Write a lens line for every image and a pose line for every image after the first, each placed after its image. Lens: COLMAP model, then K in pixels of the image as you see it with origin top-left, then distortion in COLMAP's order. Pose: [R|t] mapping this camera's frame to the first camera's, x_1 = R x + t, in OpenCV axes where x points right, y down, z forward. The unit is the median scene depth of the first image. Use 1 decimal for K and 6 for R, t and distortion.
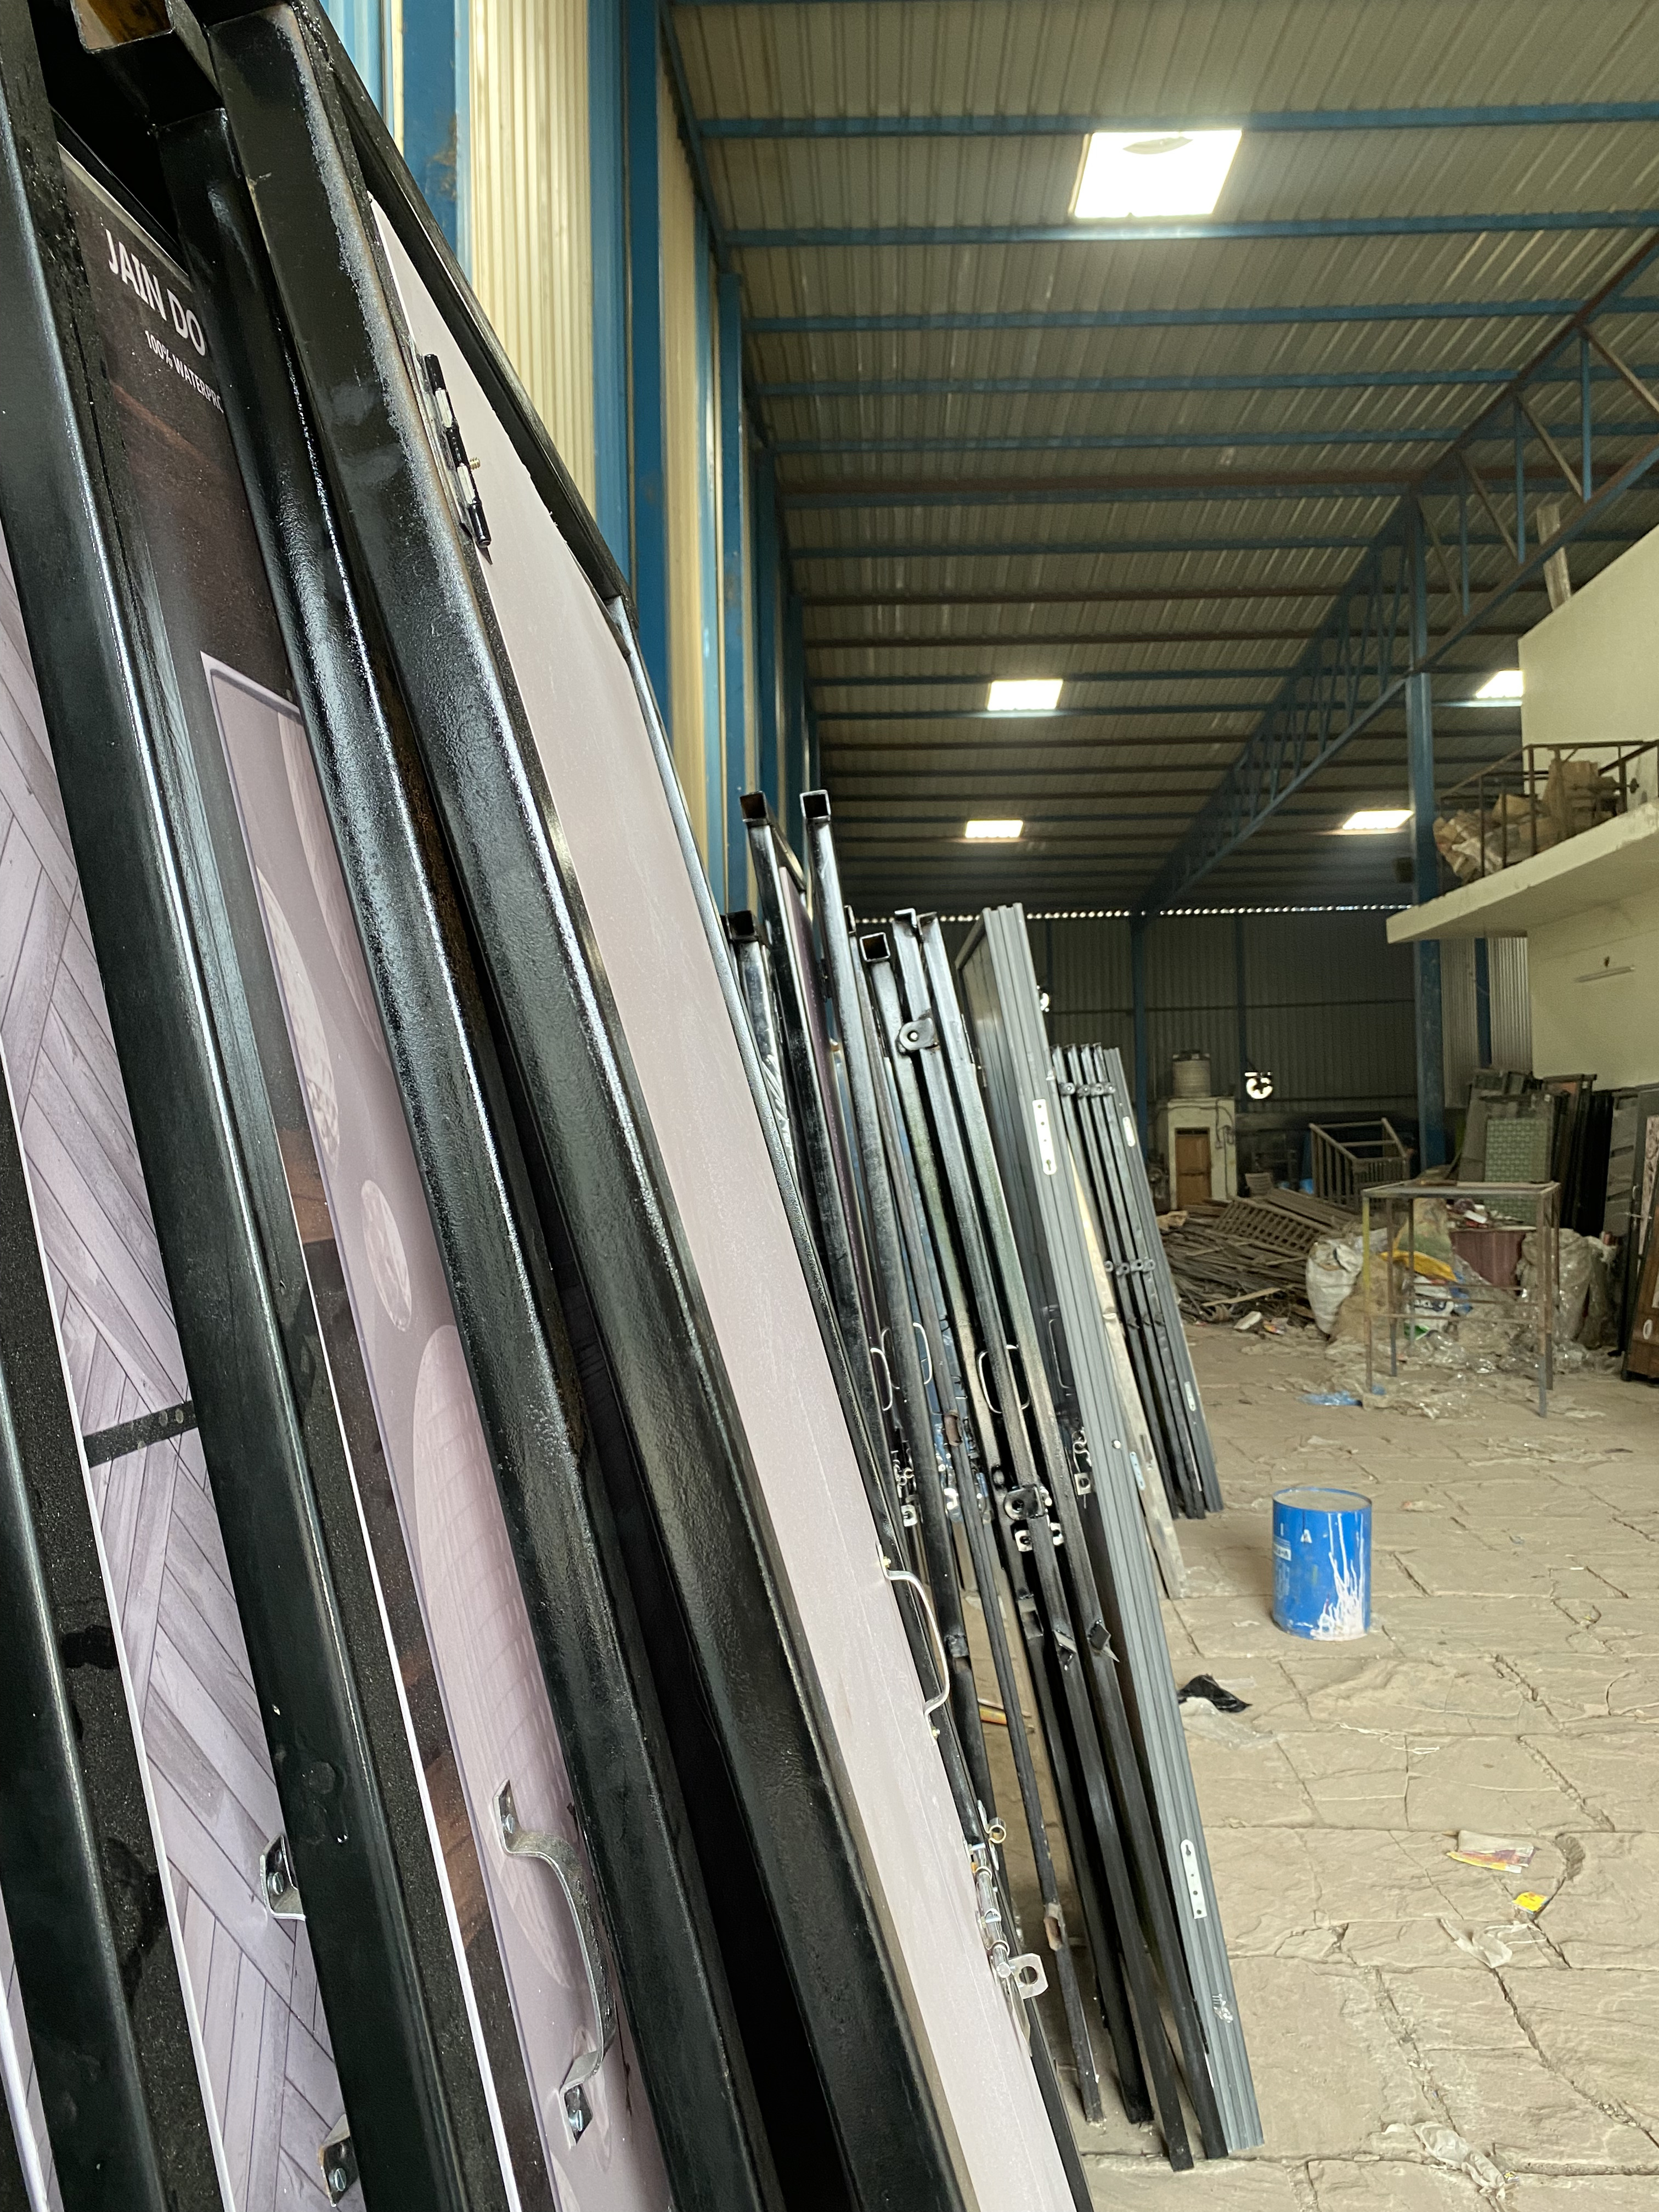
lens RADIAL K [[1661.6, 0, 814.3], [0, 1661.6, 1113.5], [0, 0, 1]] dist [0.010606, -0.017373]
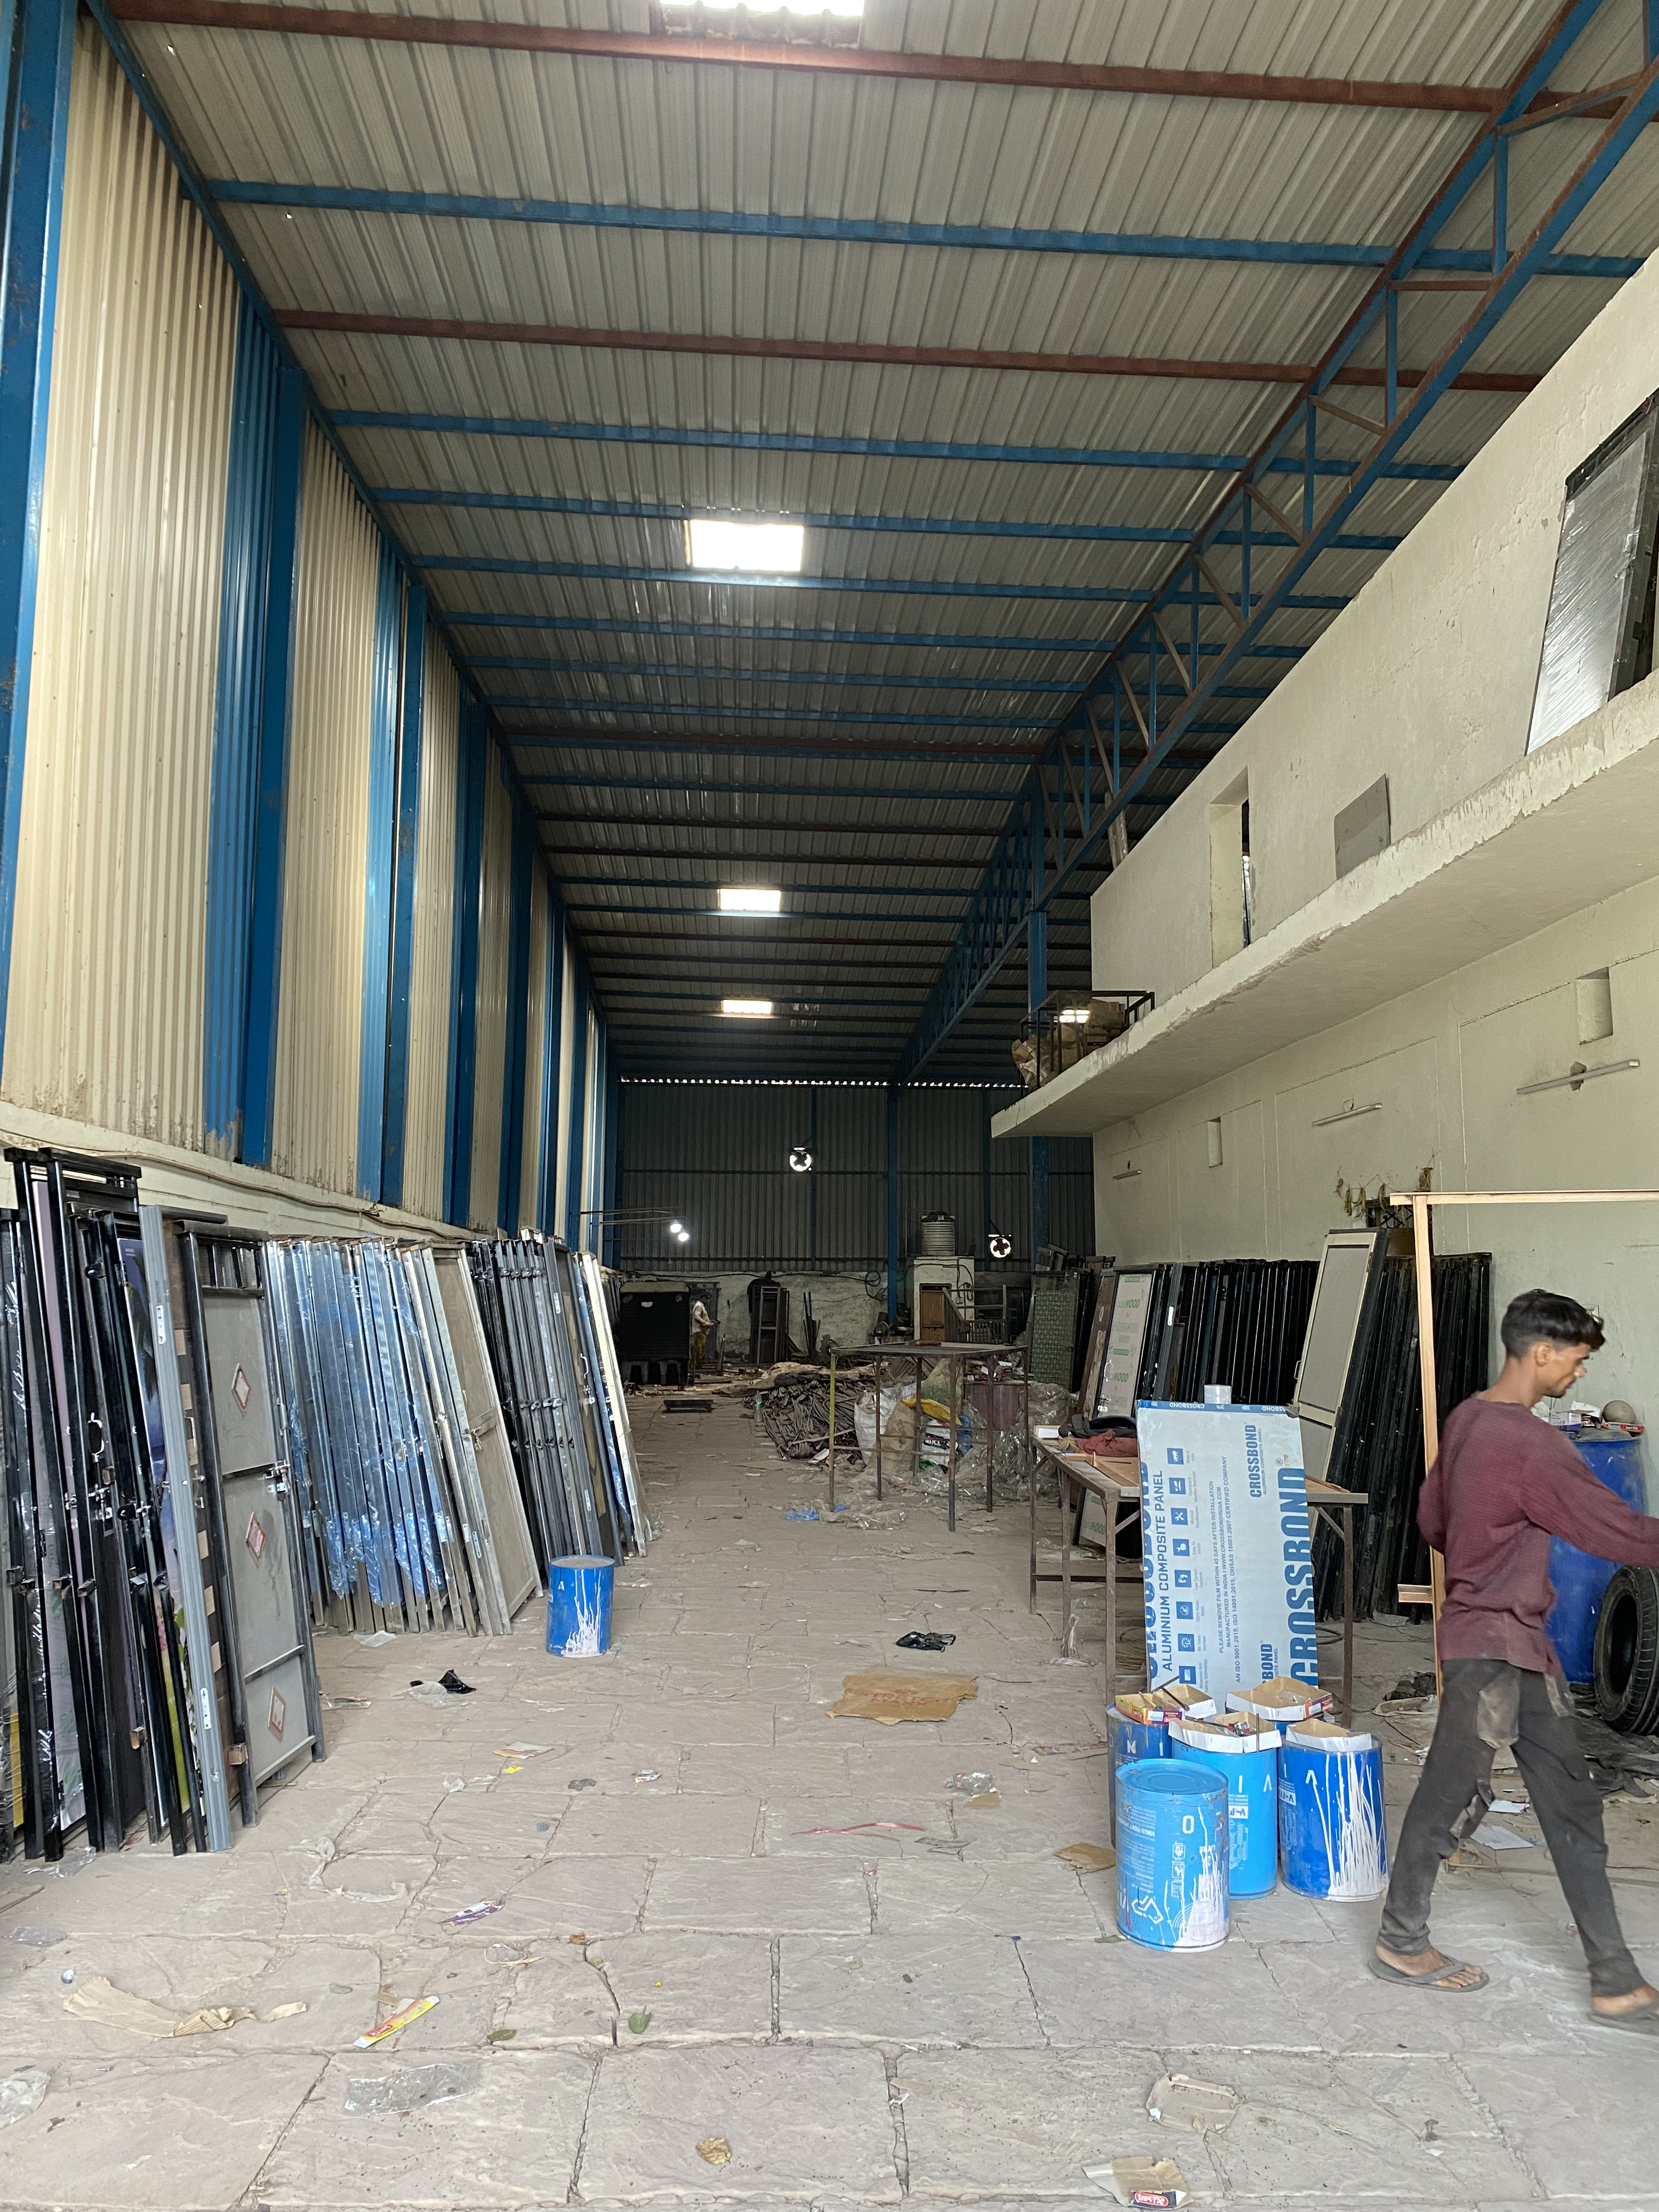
lens RADIAL K [[1661.6, 0, 840.7], [0, 1661.6, 1112.3], [0, 0, 1]] dist [0.010606, -0.017373]
pose [[0.994397, 0.033507, 0.100260, 0.079648], [-0.024757, 0.995876, -0.087285, -0.010001], [-0.102771, 0.084313, 0.991125, -0.115864]]
